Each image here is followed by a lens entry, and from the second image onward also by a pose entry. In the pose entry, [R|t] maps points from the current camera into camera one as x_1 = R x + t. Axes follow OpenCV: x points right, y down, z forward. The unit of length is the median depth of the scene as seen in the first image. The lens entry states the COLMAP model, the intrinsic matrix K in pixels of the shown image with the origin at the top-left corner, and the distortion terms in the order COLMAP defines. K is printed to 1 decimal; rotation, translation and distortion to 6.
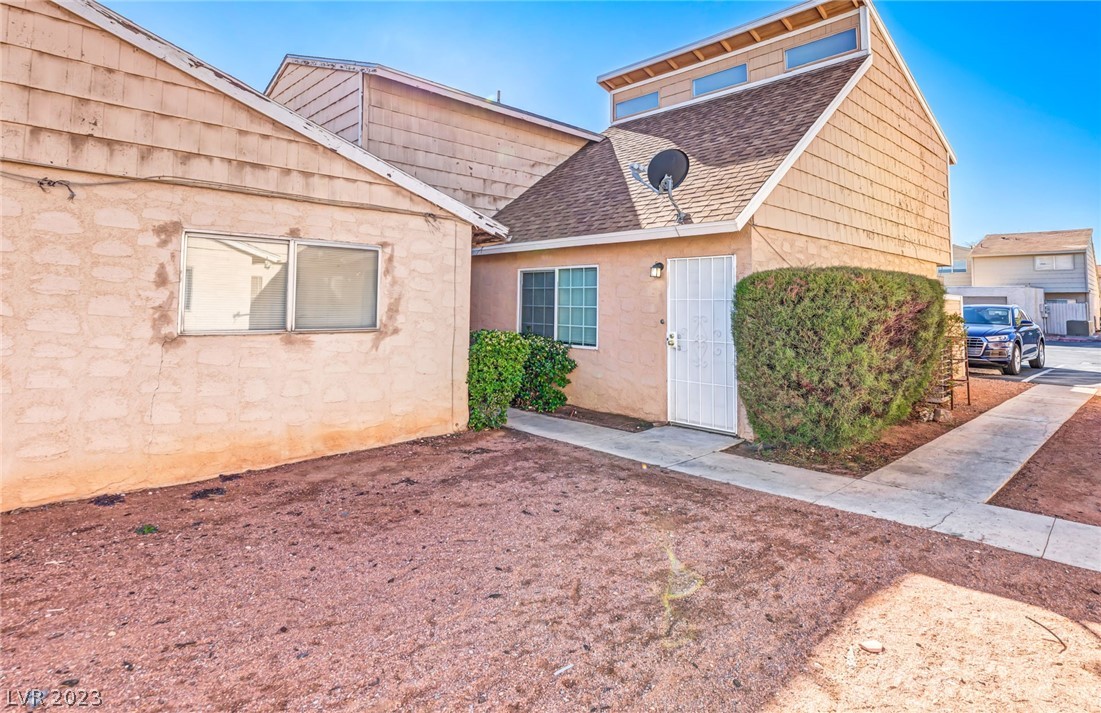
lens RADIAL K [[605.6, 0, 552.9], [0, 605.6, 261.2], [0, 0, 1]] dist [-0.006845, -0.000060]
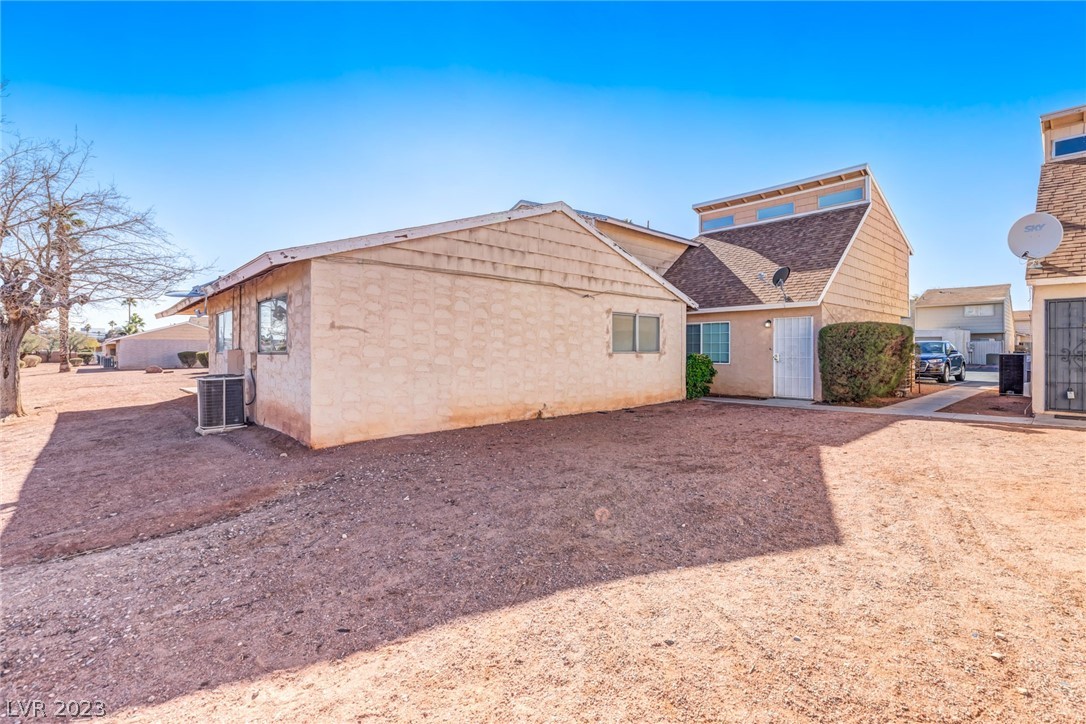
lens RADIAL K [[503.6, 0, 546.9], [0, 503.6, 348.3], [0, 0, 1]] dist [0.003785, 0.000458]
pose [[0.999725, -0.013409, -0.019244, -0.498618], [0.014695, 0.997555, 0.068316, -0.026870], [0.018281, -0.068580, 0.997478, -0.658762]]
